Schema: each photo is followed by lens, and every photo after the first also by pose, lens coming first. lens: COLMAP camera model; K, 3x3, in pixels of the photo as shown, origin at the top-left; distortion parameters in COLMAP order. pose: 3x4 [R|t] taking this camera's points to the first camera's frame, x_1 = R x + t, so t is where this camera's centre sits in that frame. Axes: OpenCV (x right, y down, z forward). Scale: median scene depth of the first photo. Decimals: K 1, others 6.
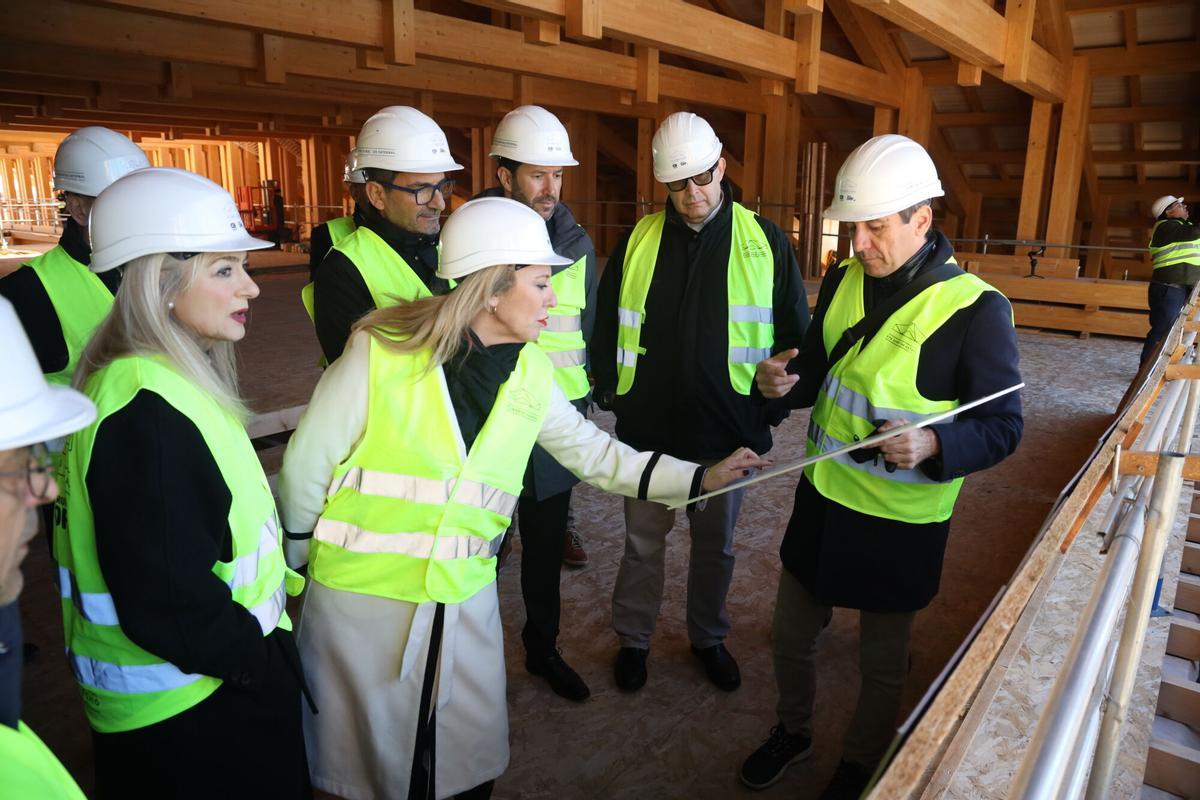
lens RADIAL K [[816.4, 0, 597.7], [0, 816.4, 395.3], [0, 0, 1]] dist [-0.096339, 0.068043]
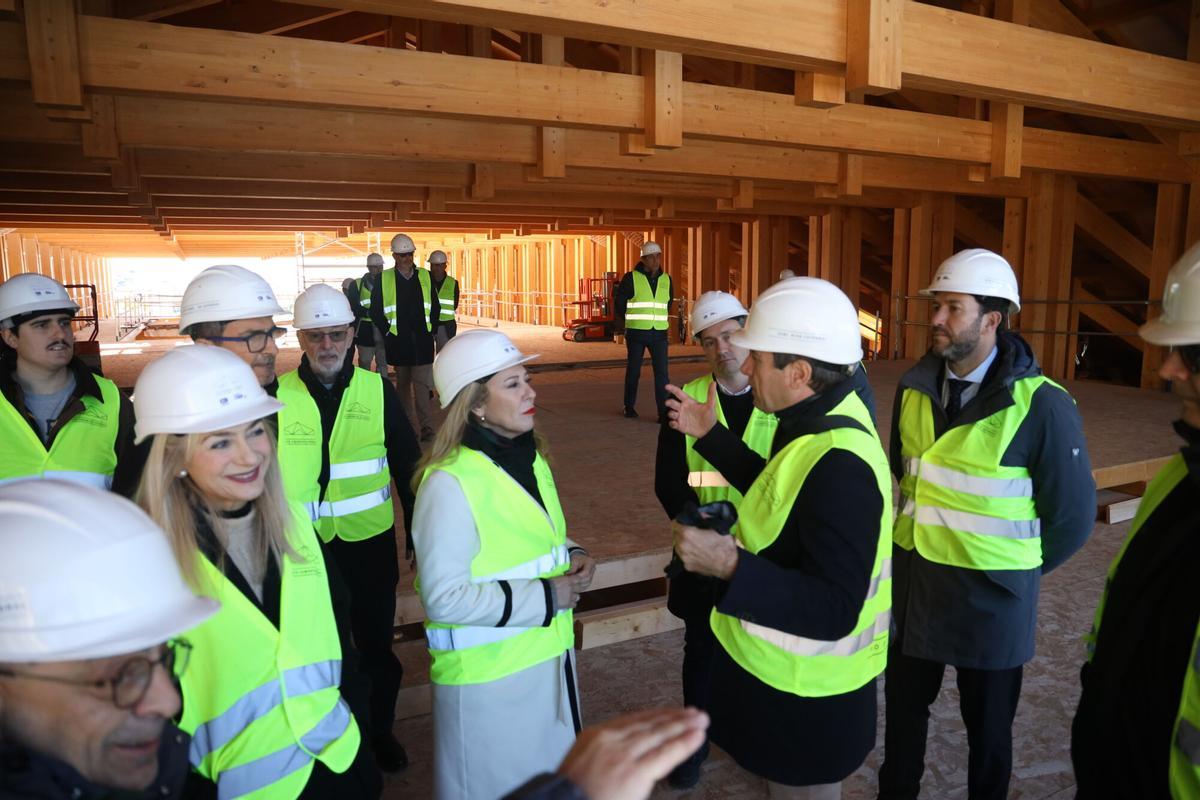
lens RADIAL K [[816.4, 0, 597.7], [0, 816.4, 395.3], [0, 0, 1]] dist [-0.096339, 0.068043]
pose [[0.902664, 0.046428, -0.427835, 0.045656], [-0.089977, 0.992552, -0.082129, -0.059032], [0.420835, 0.112630, 0.900118, 0.175361]]
